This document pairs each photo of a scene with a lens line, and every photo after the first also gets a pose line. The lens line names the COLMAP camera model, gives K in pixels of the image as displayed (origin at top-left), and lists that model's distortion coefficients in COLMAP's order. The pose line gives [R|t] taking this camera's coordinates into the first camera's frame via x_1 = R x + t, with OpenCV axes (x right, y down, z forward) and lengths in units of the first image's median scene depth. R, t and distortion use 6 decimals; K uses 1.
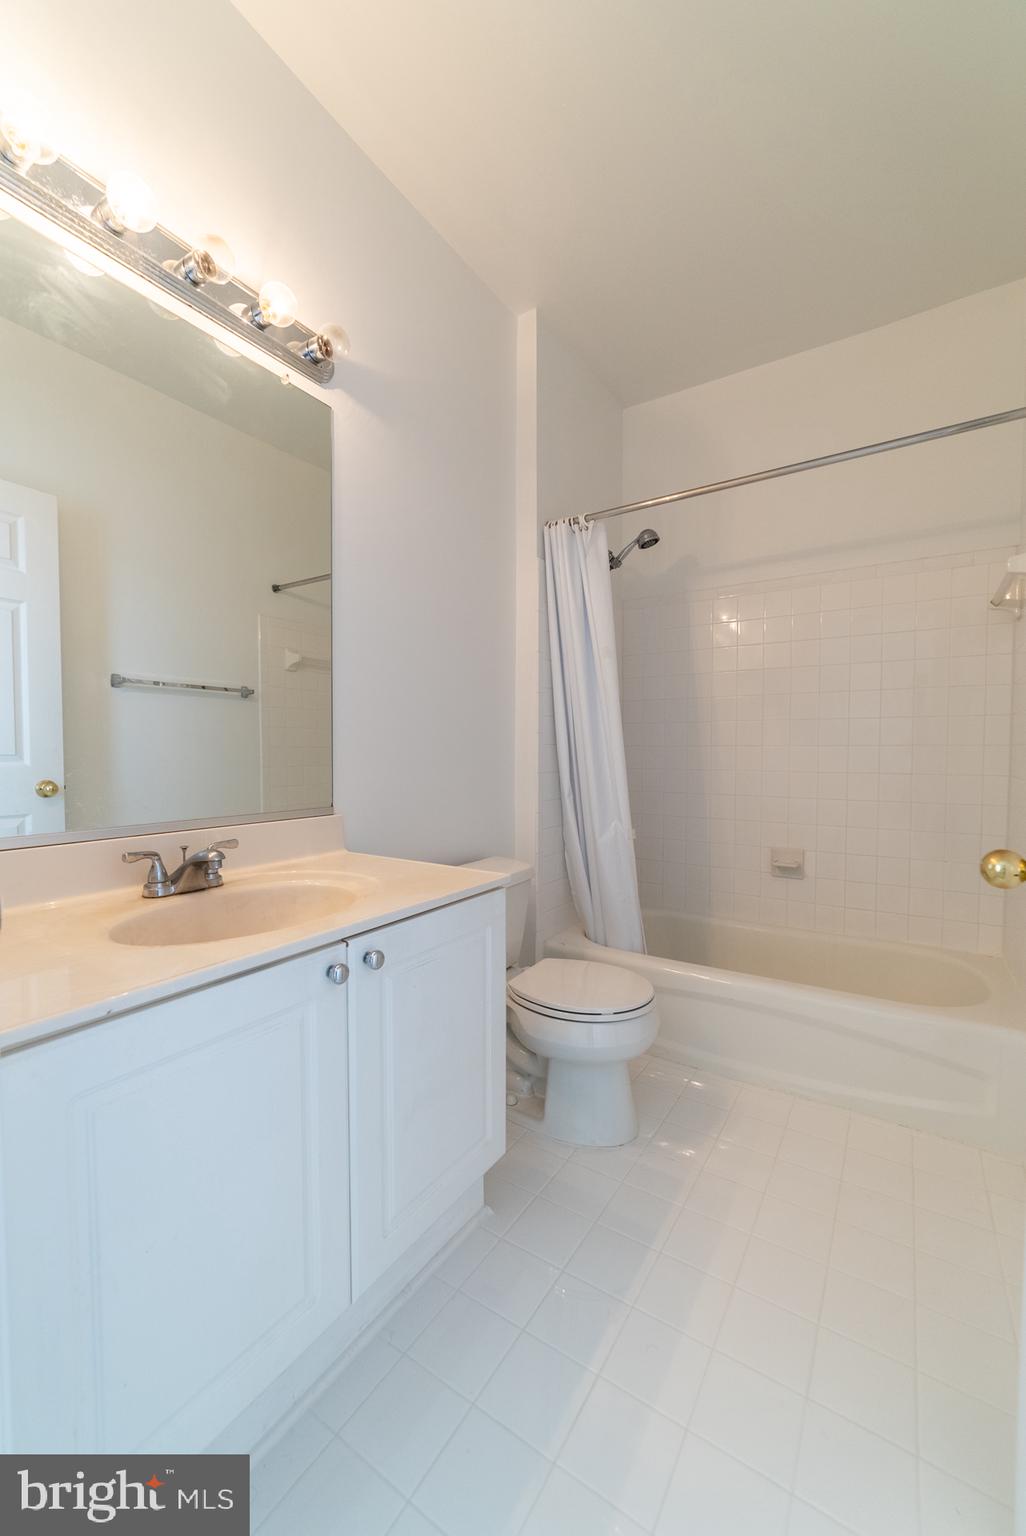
lens RADIAL K [[591.7, 0, 513.0], [0, 591.7, 768.0], [0, 0, 1]] dist [0.000926, 0.000449]
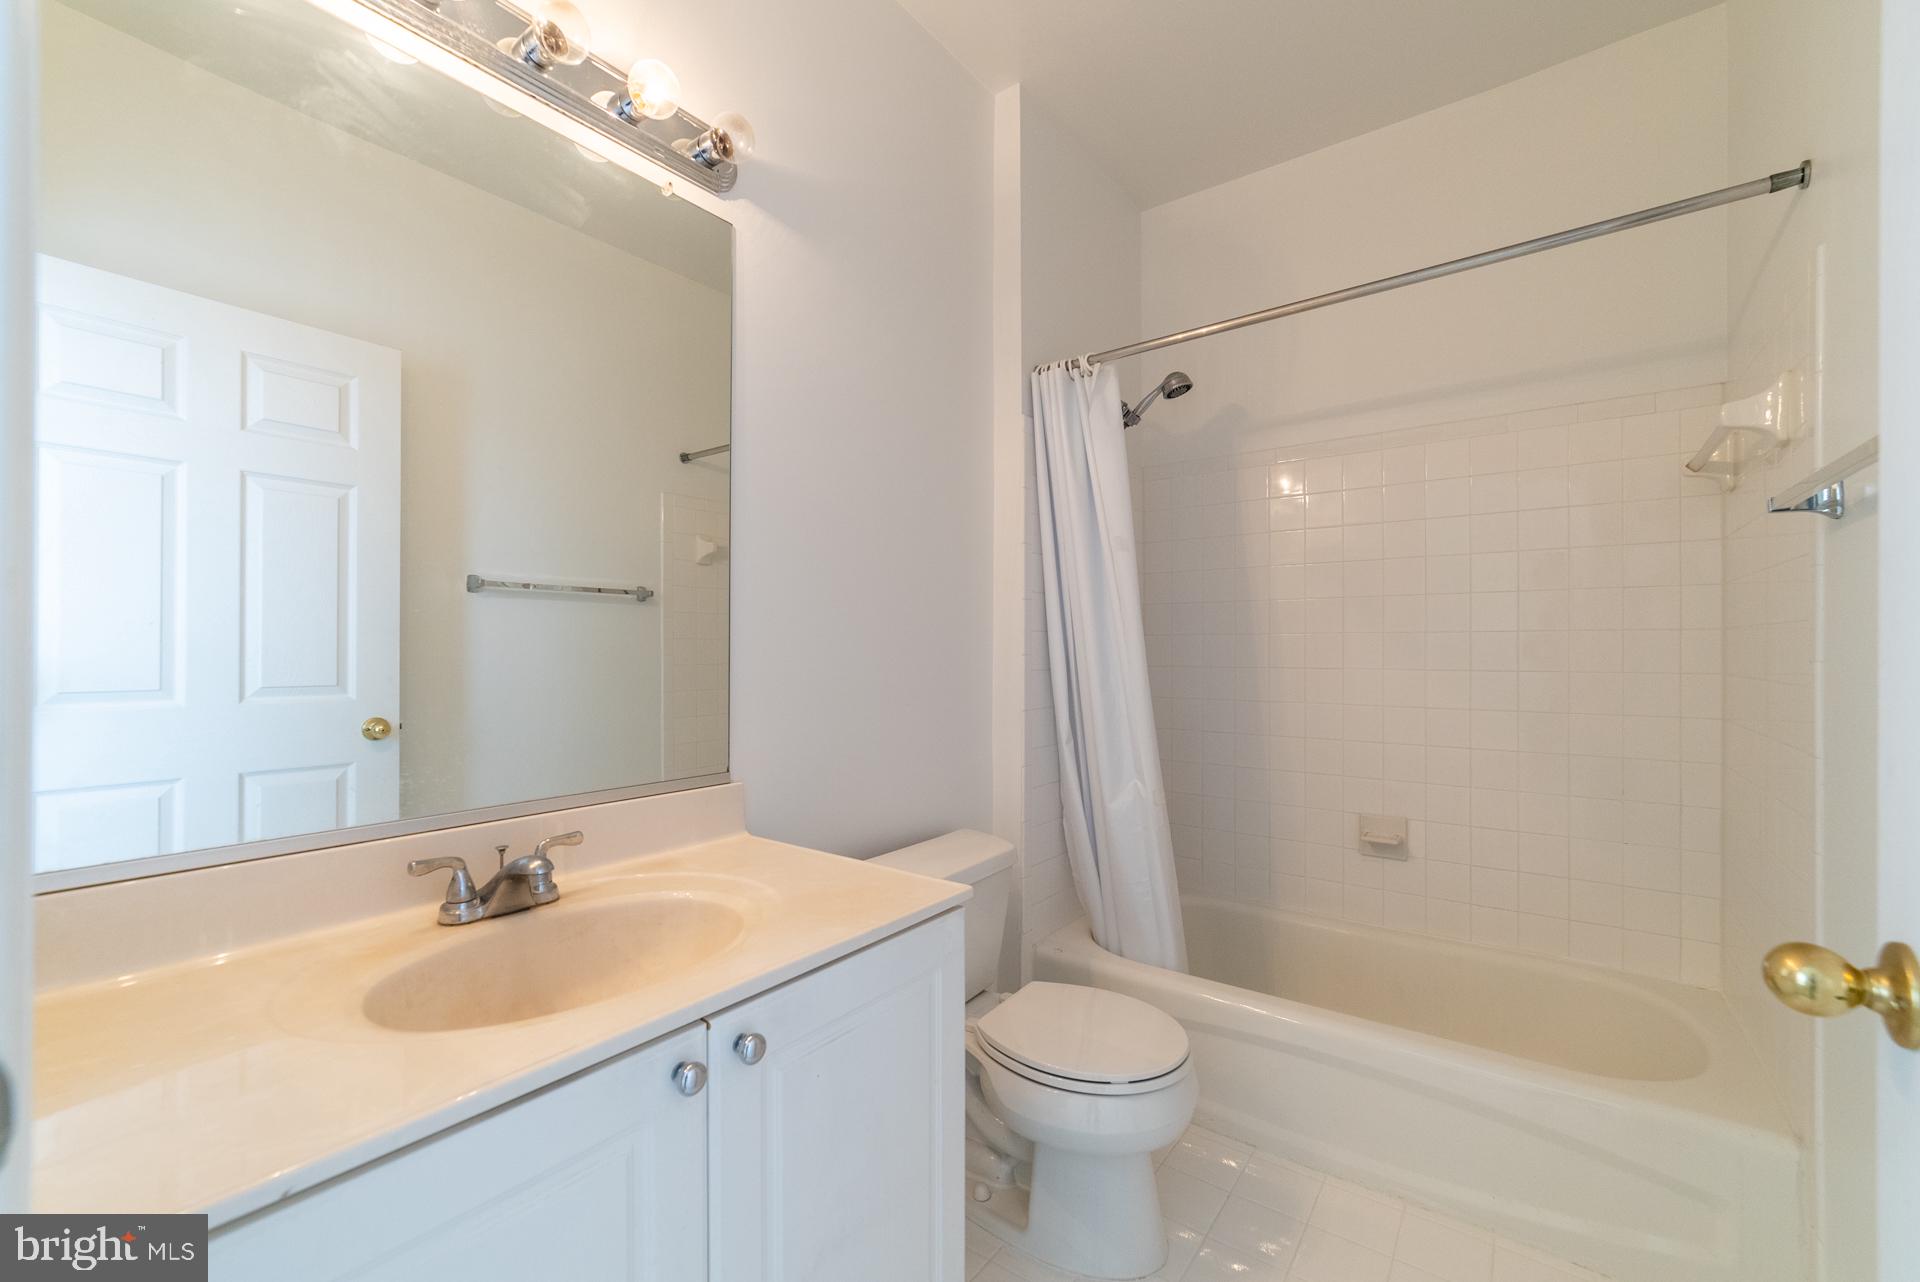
lens RADIAL K [[757.0, 0, 954.1], [0, 757.0, 641.2], [0, 0, 1]] dist [-0.001057, 0.000052]
pose [[0.997577, -0.000544, -0.069565, 0.028847], [-0.001952, 0.999357, -0.035794, -0.056490], [0.069540, 0.035843, 0.996935, 0.096625]]
